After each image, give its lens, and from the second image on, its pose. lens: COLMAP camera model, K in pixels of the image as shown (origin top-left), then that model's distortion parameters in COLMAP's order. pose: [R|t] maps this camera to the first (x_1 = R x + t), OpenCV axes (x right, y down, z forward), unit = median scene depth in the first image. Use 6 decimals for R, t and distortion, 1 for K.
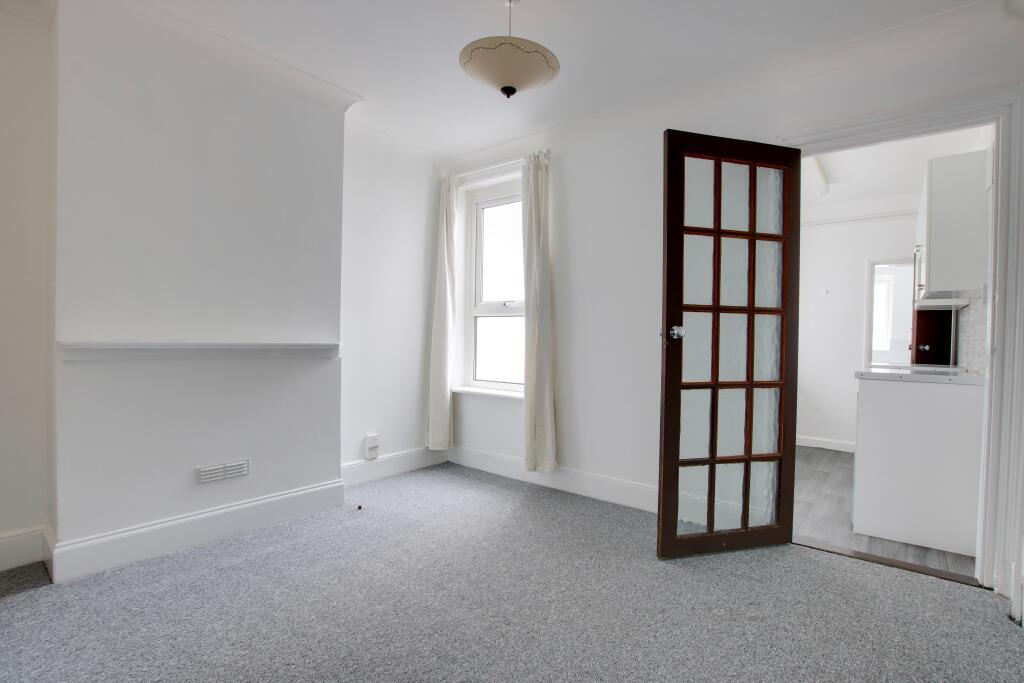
lens RADIAL K [[476.3, 0, 512.9], [0, 476.3, 341.6], [0, 0, 1]] dist [-0.015190, -0.000544]
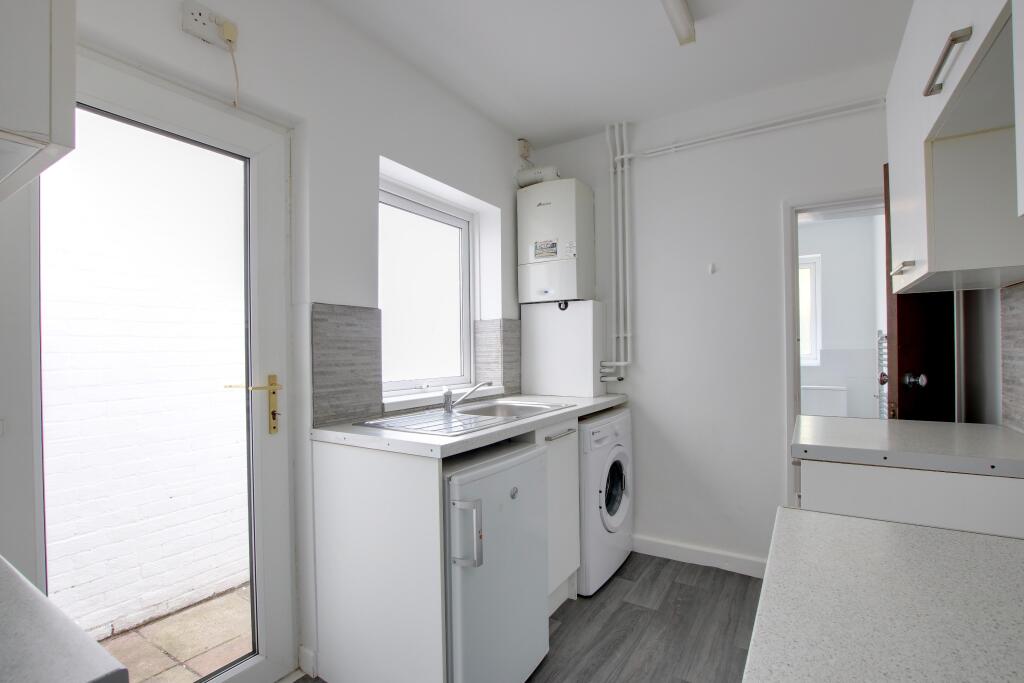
lens RADIAL K [[476.3, 0, 507.6], [0, 476.3, 344.4], [0, 0, 1]] dist [-0.015190, -0.000544]
pose [[0.994808, -0.025497, 0.098522, 0.451052], [0.028117, 0.999285, -0.025291, -0.018009], [-0.097807, 0.027930, 0.994813, 0.591613]]
